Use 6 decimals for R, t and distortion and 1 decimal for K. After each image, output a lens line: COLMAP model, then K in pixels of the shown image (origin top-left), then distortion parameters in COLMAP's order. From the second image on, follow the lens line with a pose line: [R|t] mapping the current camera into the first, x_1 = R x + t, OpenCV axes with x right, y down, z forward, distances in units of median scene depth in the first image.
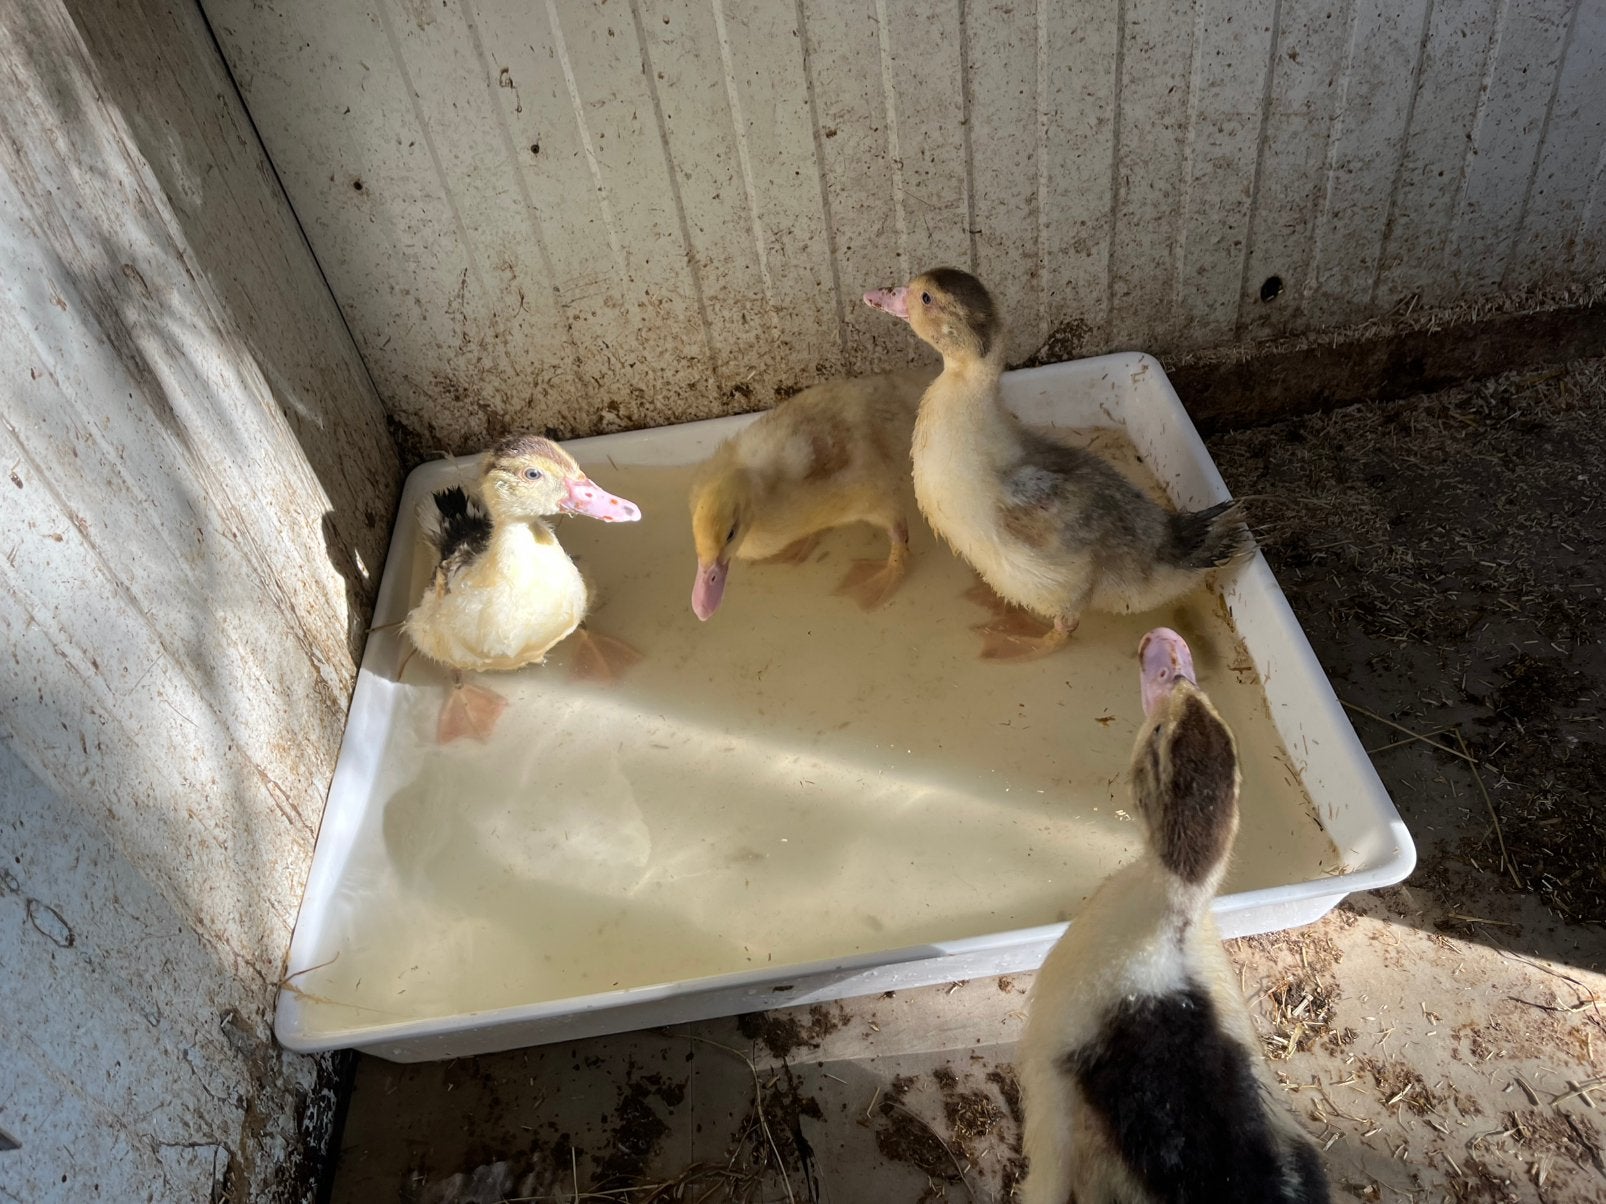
lens RADIAL K [[1255.1, 0, 803.0], [0, 1255.1, 576.2], [0, 0, 1]] dist [0.071382, -0.116121]
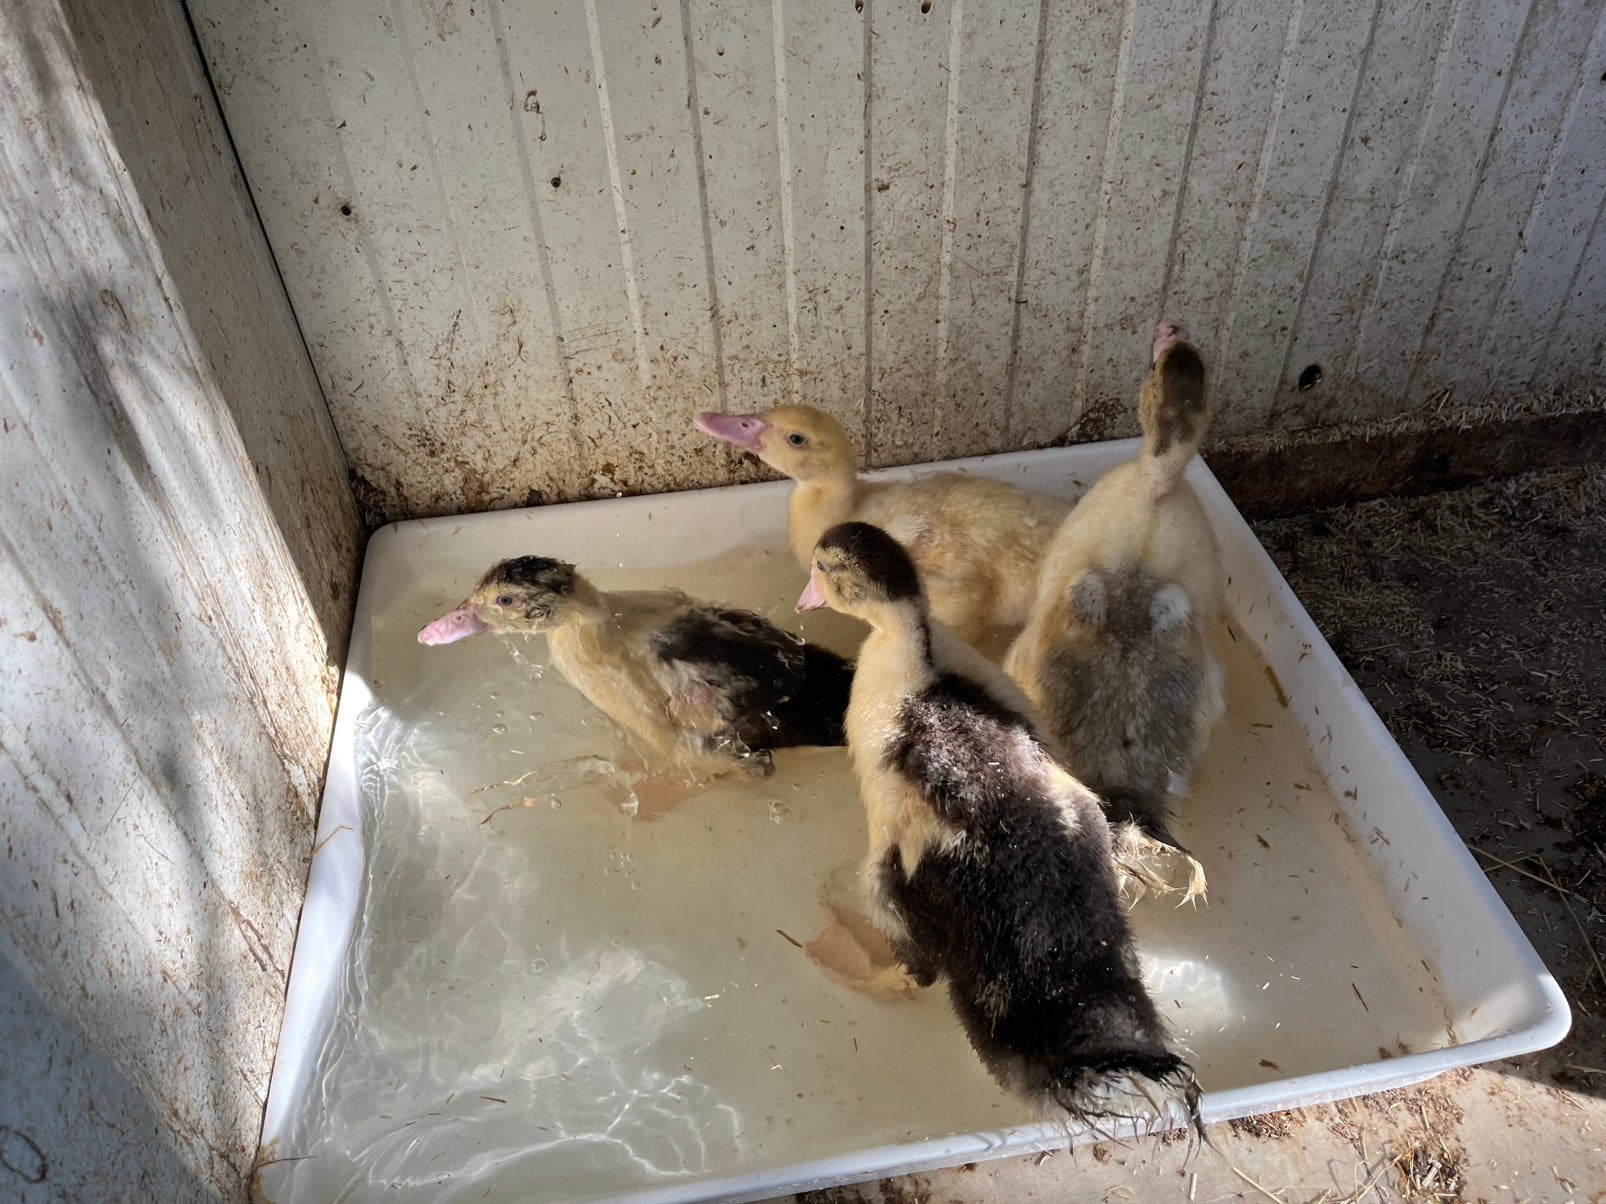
lens RADIAL K [[1255.1, 0, 803.0], [0, 1255.1, 576.2], [0, 0, 1]] dist [0.071382, -0.116121]
pose [[0.992968, 0.032039, 0.113967, -0.132495], [-0.027717, 0.998843, -0.039303, -0.031842], [-0.115094, 0.035867, 0.992707, 0.110001]]
